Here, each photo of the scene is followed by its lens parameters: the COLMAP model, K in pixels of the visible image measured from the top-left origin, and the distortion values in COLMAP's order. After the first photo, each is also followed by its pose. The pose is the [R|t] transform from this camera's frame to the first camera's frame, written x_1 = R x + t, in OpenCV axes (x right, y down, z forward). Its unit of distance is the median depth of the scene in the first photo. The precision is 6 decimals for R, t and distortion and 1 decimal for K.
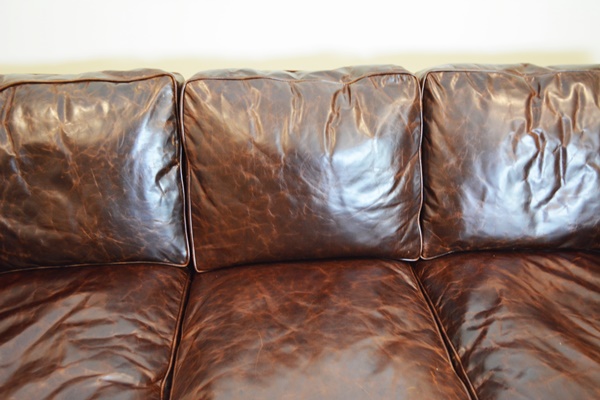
lens RADIAL K [[544.4, 0, 300.0], [0, 544.4, 200.0], [0, 0, 1]] dist [-0.071976, -0.002466]
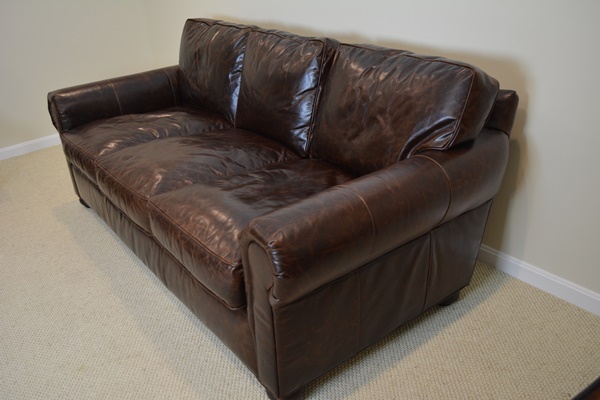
lens RADIAL K [[544.4, 0, 300.0], [0, 544.4, 200.0], [0, 0, 1]] dist [-0.071976, -0.002466]
pose [[0.550622, 0.341124, -0.761873, 1.732005], [-0.387227, 0.912929, 0.128902, 0.028814], [0.739507, 0.224041, 0.634771, -0.021060]]
